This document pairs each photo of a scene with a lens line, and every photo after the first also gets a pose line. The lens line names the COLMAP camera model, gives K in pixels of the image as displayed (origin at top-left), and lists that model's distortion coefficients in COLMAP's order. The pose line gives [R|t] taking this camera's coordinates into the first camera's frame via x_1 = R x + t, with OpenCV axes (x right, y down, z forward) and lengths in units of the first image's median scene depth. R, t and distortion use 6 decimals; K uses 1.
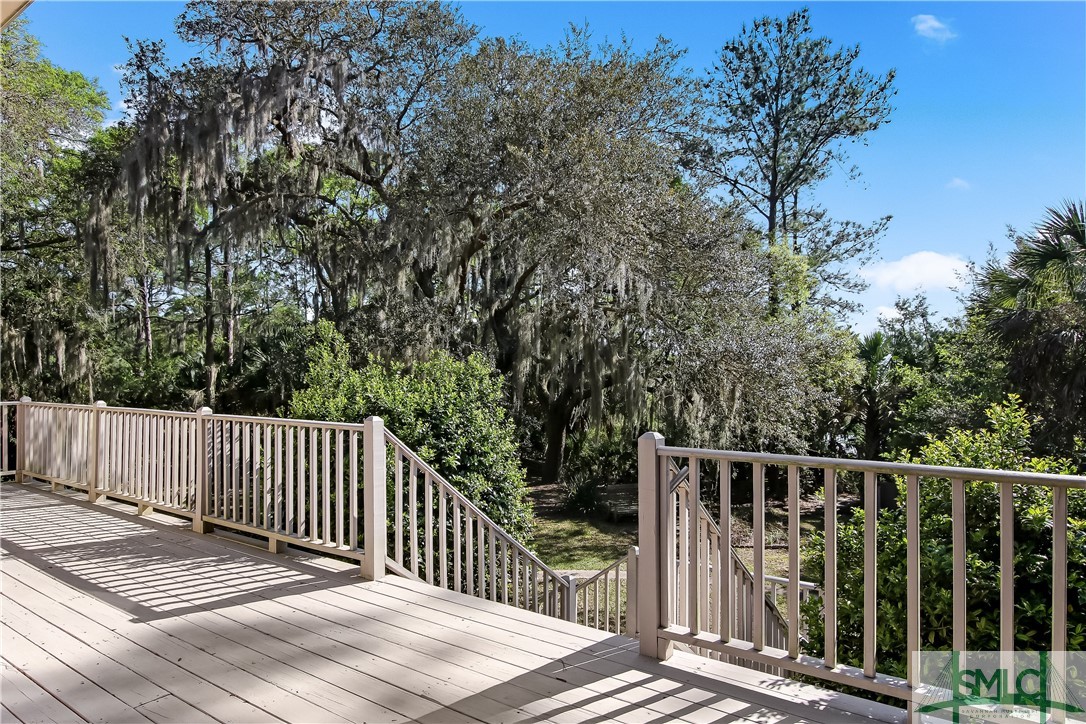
lens RADIAL K [[682.8, 0, 539.9], [0, 682.8, 362.9], [0, 0, 1]] dist [-0.008742, -0.000941]
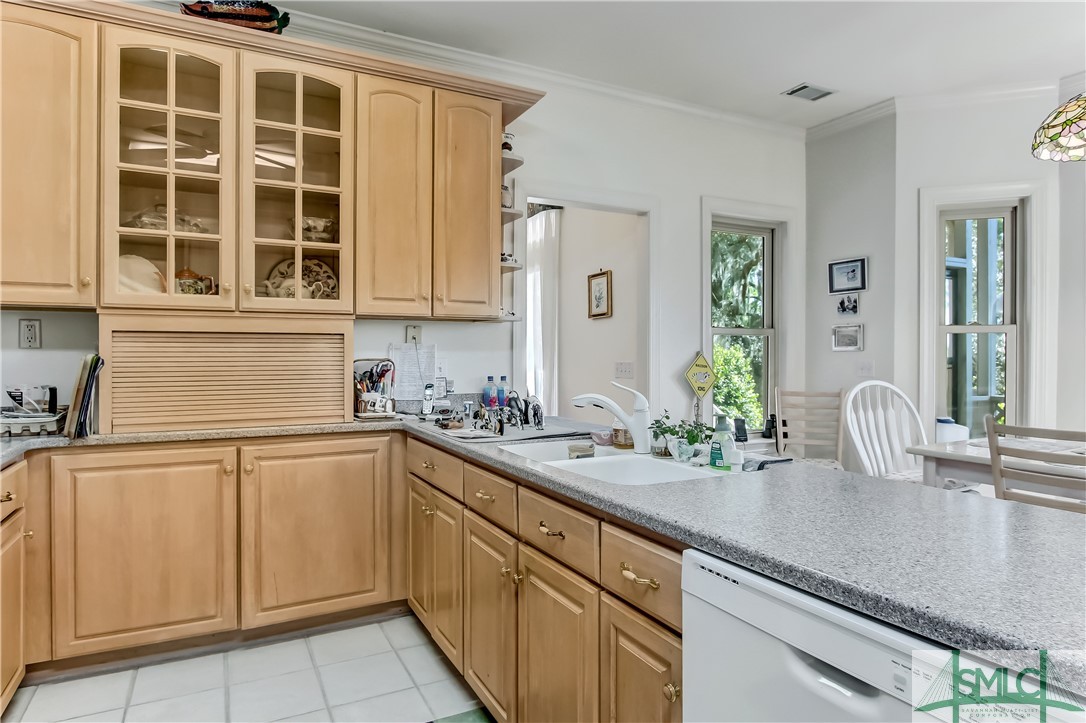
lens RADIAL K [[619.4, 0, 544.0], [0, 619.4, 352.2], [0, 0, 1]] dist [-0.020270, 0.003543]
pose [[0.898981, 0.000702, -0.437987, 0.218216], [0.005198, 0.999911, 0.012272, -0.025689], [0.437956, -0.013309, 0.898898, -0.944383]]
